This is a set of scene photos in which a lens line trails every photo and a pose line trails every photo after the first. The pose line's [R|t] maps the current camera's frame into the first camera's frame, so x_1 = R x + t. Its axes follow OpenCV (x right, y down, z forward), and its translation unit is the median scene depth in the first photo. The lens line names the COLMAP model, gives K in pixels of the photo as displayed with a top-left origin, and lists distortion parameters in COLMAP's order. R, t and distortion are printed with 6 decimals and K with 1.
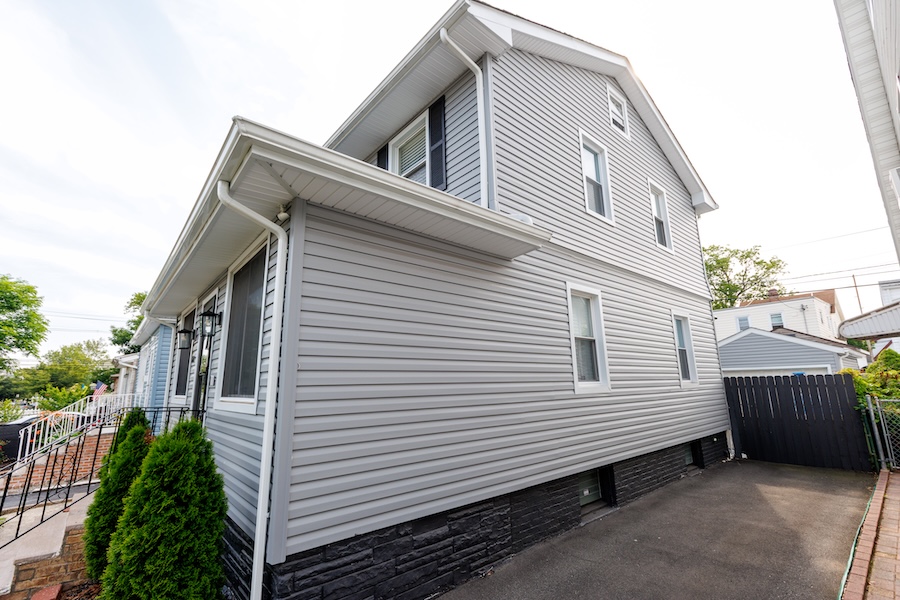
lens RADIAL K [[395.3, 0, 452.3], [0, 395.3, 297.6], [0, 0, 1]] dist [-0.002008, 0.000616]
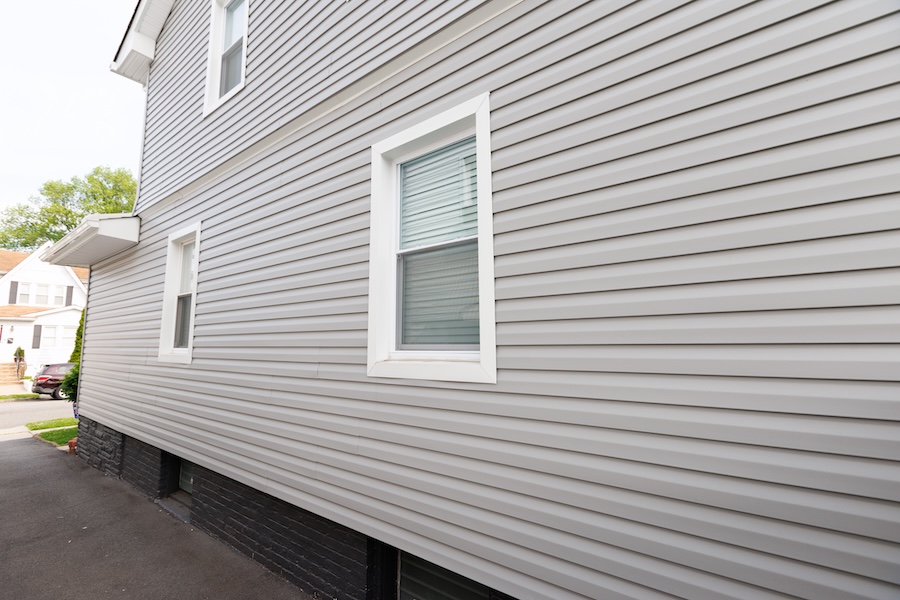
lens RADIAL K [[395.3, 0, 450.9], [0, 395.3, 298.1], [0, 0, 1]] dist [-0.002008, 0.000616]
pose [[0.225503, -0.090773, -0.970005, 1.778863], [0.204988, 0.977782, -0.043846, 0.367770], [0.952433, -0.188952, 0.239100, 1.911477]]
